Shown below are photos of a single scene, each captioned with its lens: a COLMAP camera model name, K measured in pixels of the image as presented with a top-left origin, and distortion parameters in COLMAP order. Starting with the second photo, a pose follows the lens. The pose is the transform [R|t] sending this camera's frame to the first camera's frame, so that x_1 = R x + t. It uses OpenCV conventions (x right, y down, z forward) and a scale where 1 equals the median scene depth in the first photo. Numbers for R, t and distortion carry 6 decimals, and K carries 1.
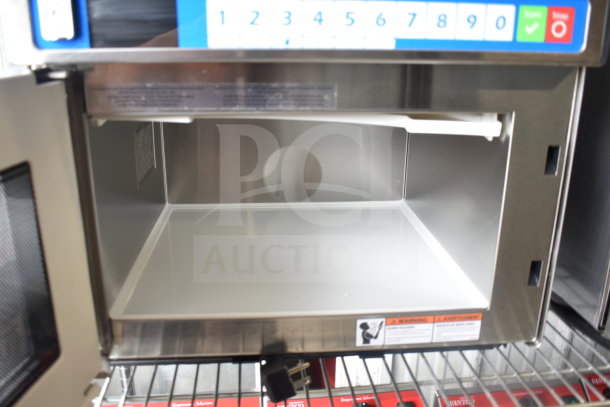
lens RADIAL K [[524.4, 0, 303.8], [0, 524.4, 206.6], [0, 0, 1]] dist [-0.077960, 0.006345]
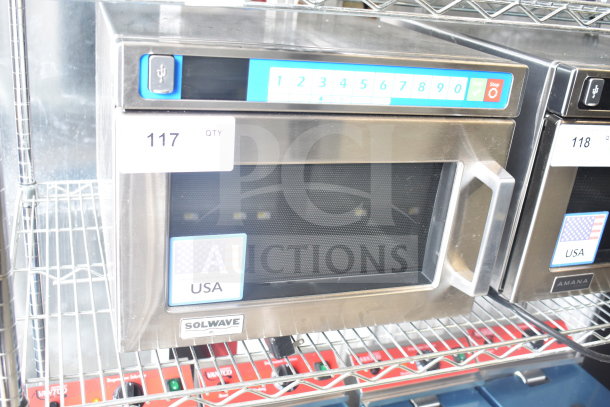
lens RADIAL K [[622.4, 0, 308.1], [0, 622.4, 200.4], [0, 0, 1]] dist [-0.077578, 0.000000]
pose [[0.958697, -0.005070, 0.284385, -0.523964], [-0.018280, 0.996676, 0.079393, -0.173385], [-0.283843, -0.081312, 0.955417, -0.580127]]
